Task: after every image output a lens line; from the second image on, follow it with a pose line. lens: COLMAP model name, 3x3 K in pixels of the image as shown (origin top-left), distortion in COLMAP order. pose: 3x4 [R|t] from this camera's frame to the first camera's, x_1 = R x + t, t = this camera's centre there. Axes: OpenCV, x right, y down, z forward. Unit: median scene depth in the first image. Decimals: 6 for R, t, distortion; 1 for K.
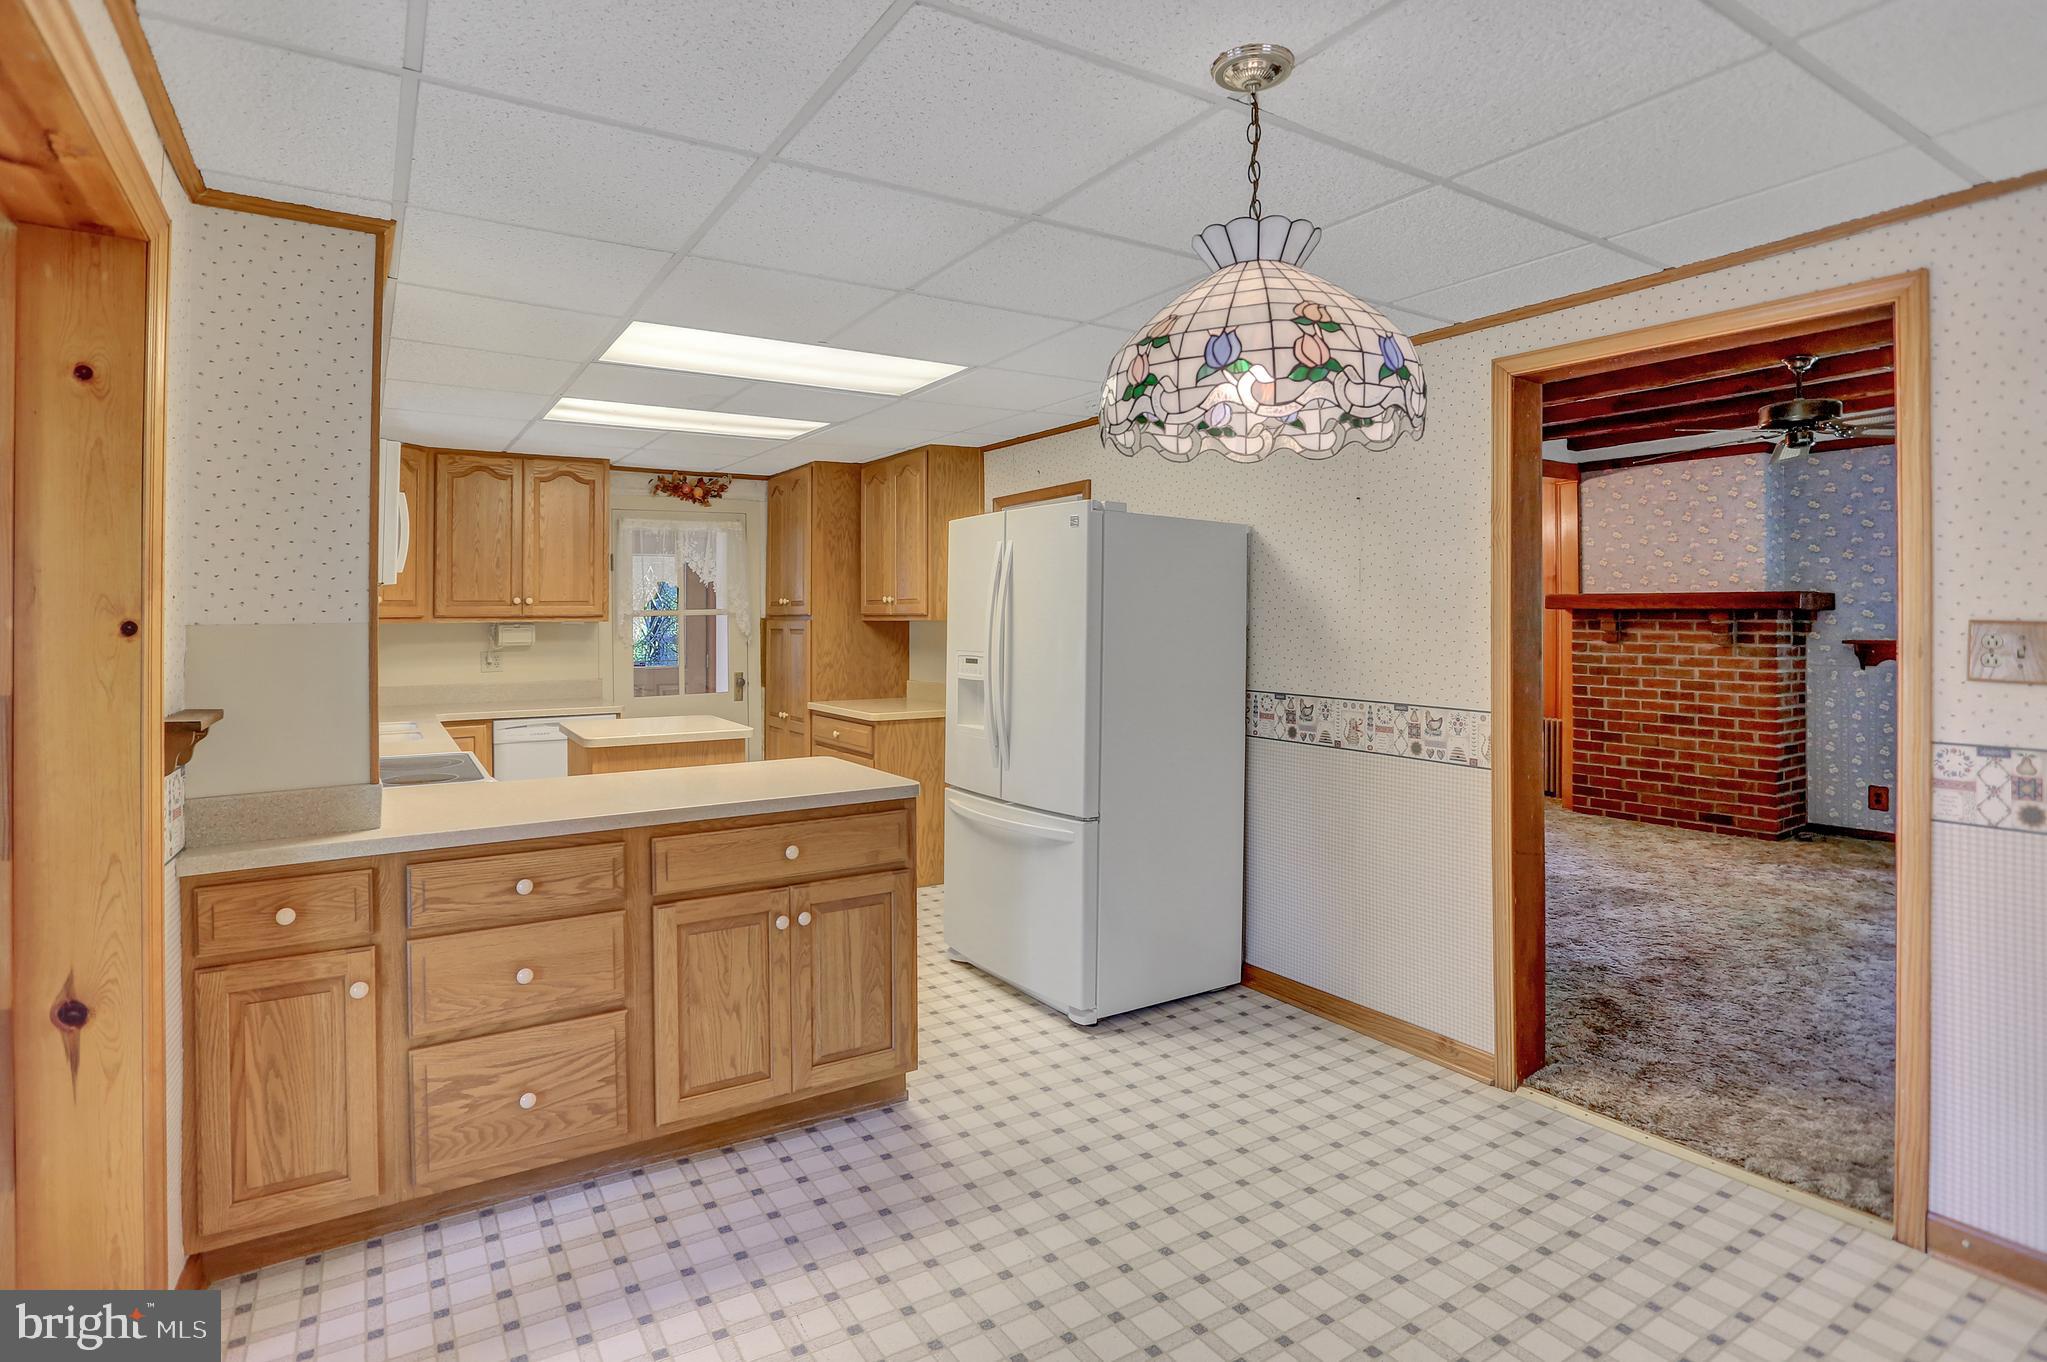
lens RADIAL K [[1048.4, 0, 1001.4], [0, 1048.4, 605.2], [0, 0, 1]] dist [-0.052846, 0.018288]
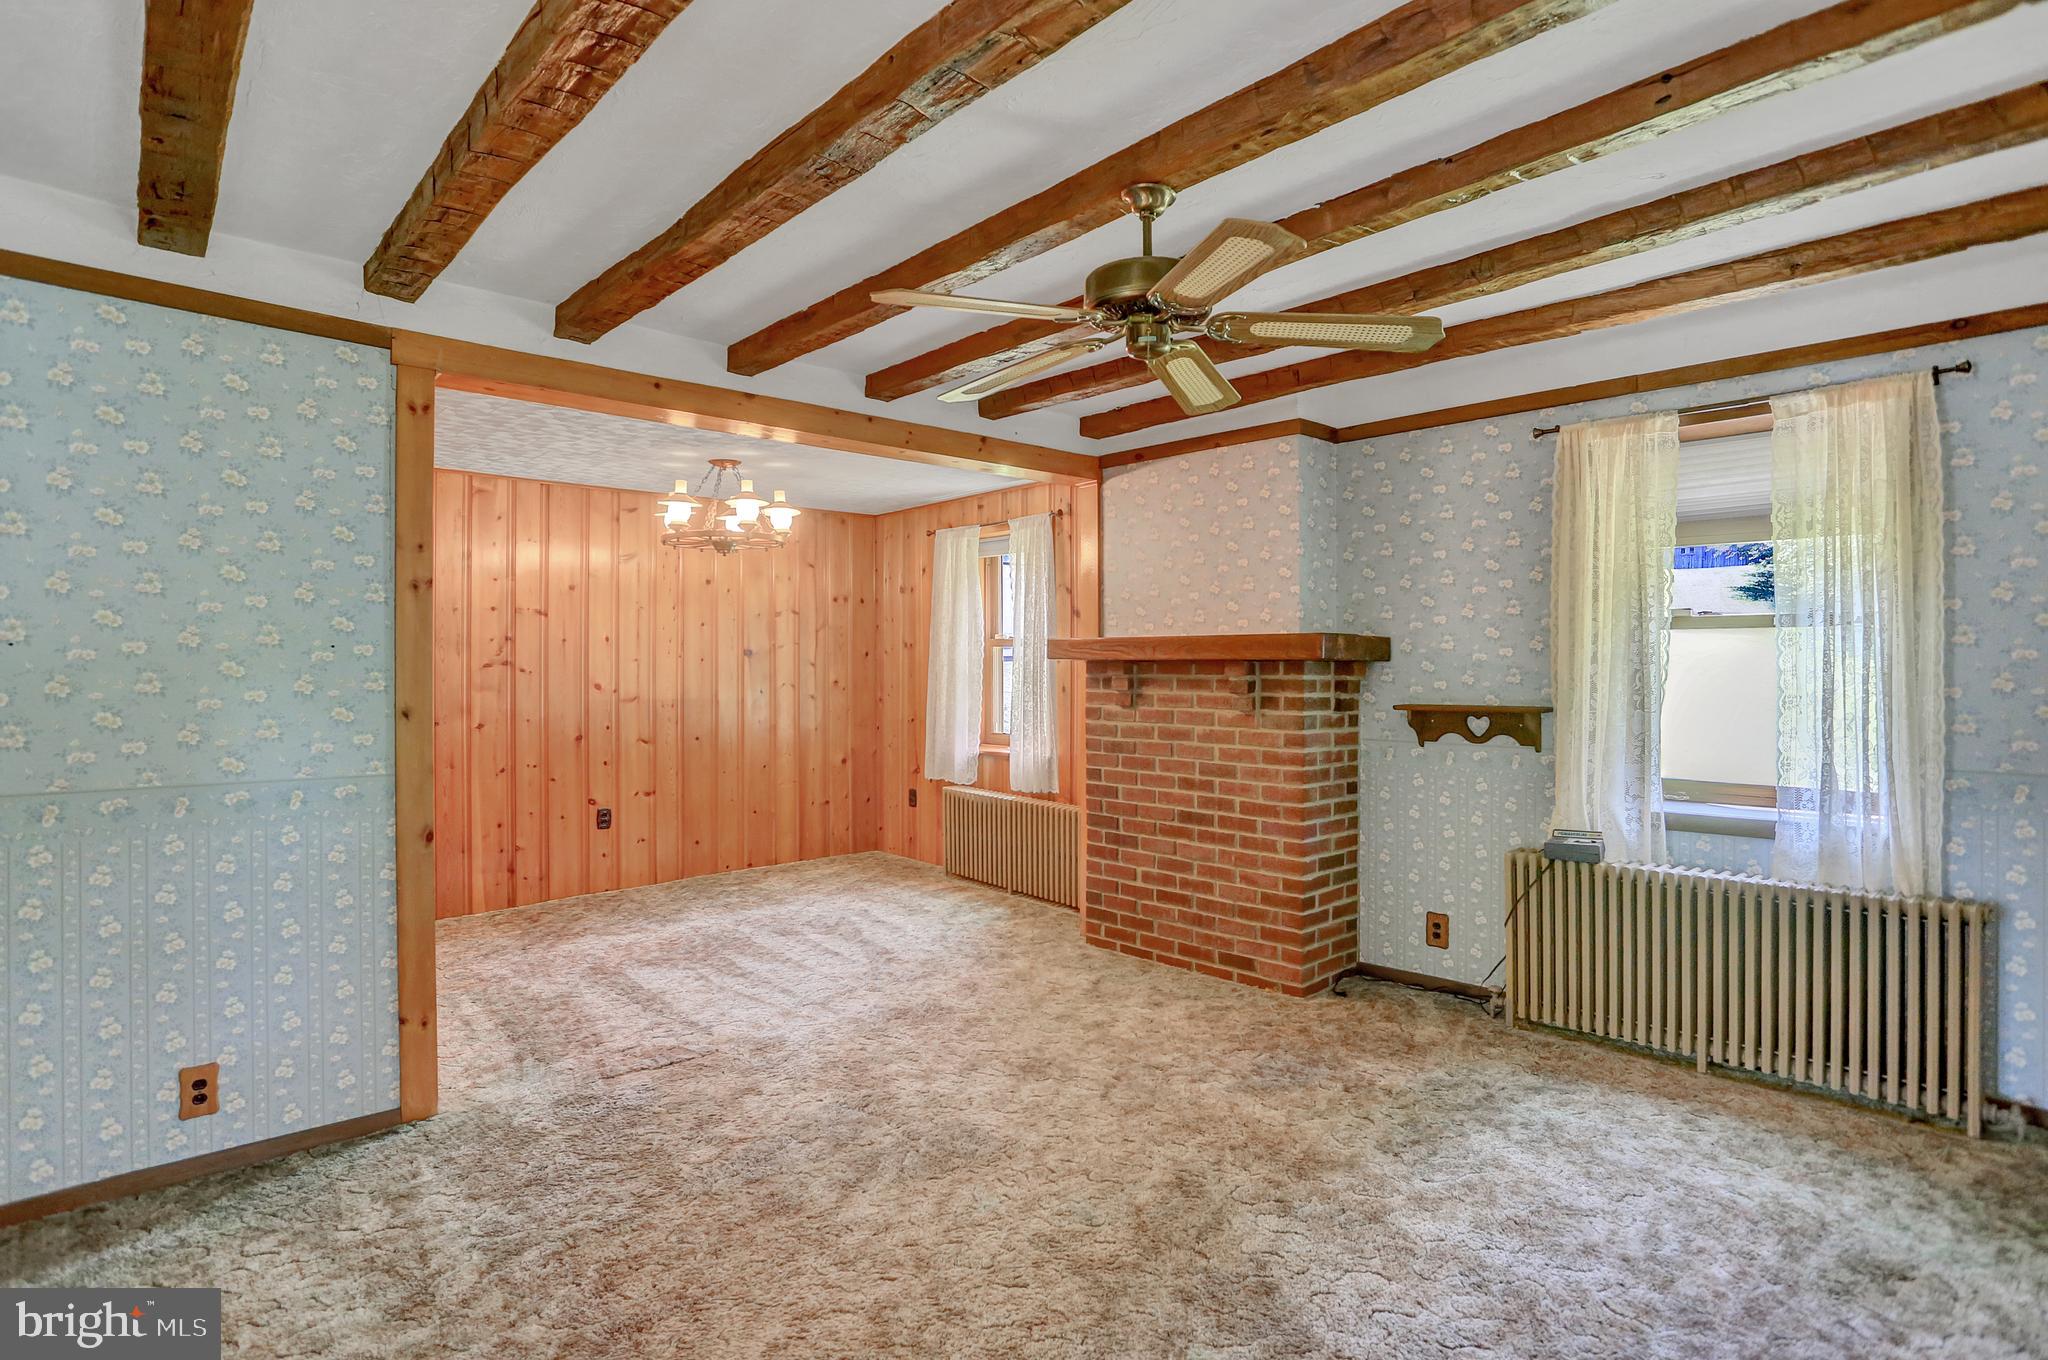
lens RADIAL K [[1049.0, 0, 1045.2], [0, 1049.0, 674.9], [0, 0, 1]] dist [-0.052846, 0.018288]
pose [[0.981035, -0.000258, 0.193830, 0.430915], [-0.002429, 0.999904, 0.013623, 0.004775], [-0.193815, -0.013835, 0.980941, 0.332482]]
